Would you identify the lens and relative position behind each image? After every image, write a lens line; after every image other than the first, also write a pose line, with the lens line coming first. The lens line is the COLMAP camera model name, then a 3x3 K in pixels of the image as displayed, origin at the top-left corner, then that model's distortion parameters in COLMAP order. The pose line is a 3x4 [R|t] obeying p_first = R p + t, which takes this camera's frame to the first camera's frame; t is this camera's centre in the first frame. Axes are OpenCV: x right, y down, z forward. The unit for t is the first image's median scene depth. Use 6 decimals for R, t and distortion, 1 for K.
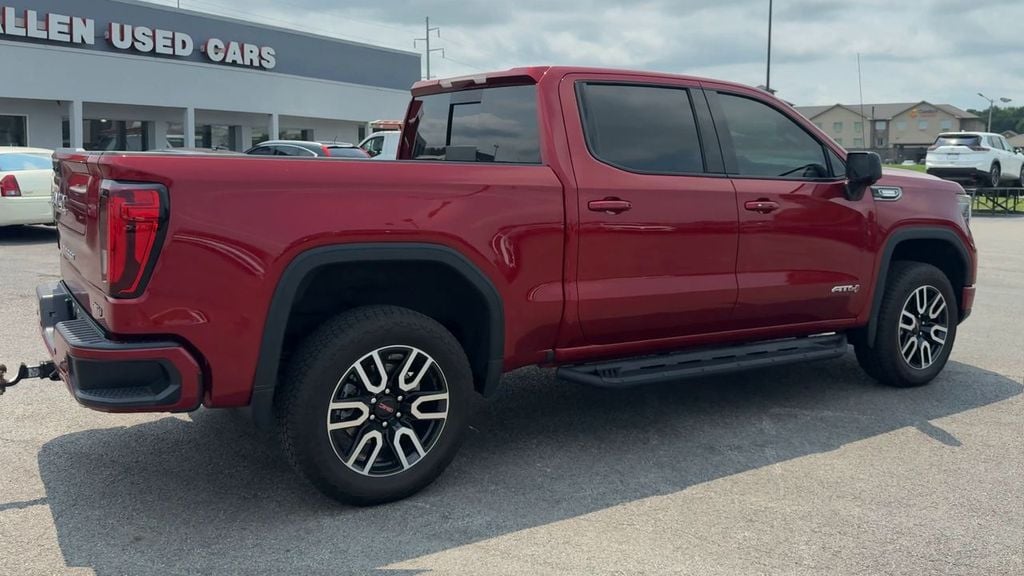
lens RADIAL K [[866.2, 0, 538.4], [0, 866.2, 203.9], [0, 0, 1]] dist [0.136661, -0.274175]
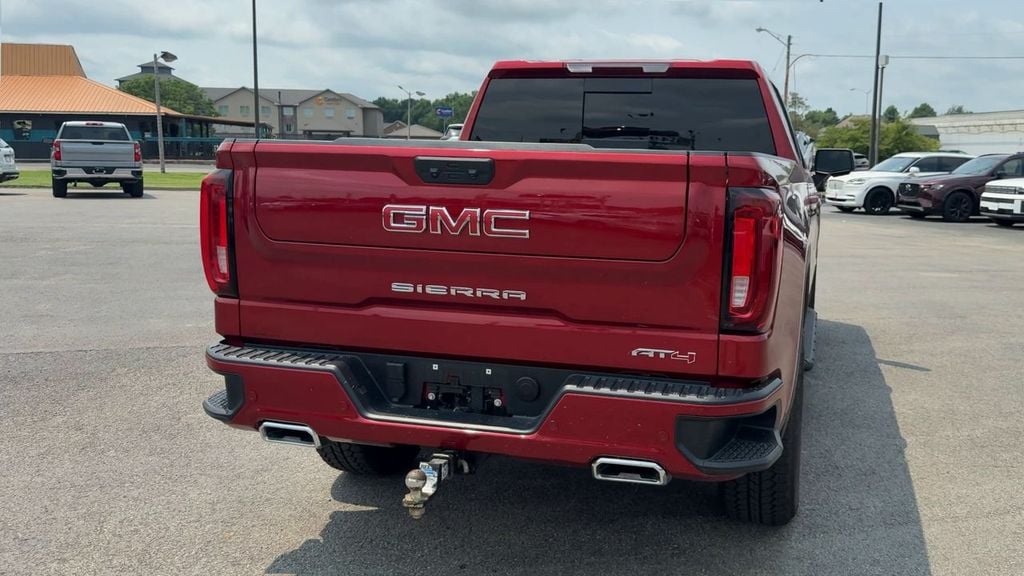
lens RADIAL K [[862.2, 0, 612.2], [0, 862.2, 268.4], [0, 0, 1]] dist [0.124708, -0.201310]
pose [[0.744053, -0.083460, 0.662887, -0.598998], [0.023933, 0.994860, 0.098393, -0.018917], [-0.667692, -0.057344, 0.742226, 0.274526]]
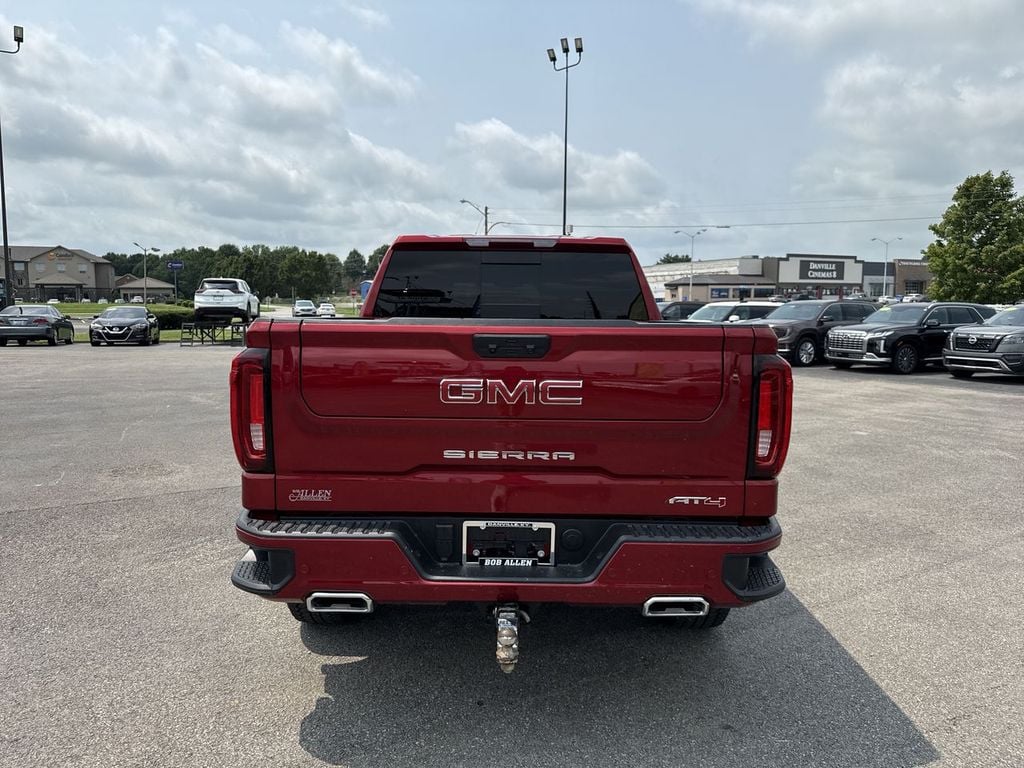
lens RADIAL K [[713.3, 0, 512.0], [0, 713.3, 384.0], [0, 0, 1]] dist [0.093028, -0.123436]
pose [[0.560792, -0.099086, 0.822007, -0.690391], [0.043093, 0.994961, 0.090535, -0.041832], [-0.826835, -0.015349, 0.562235, 0.435150]]
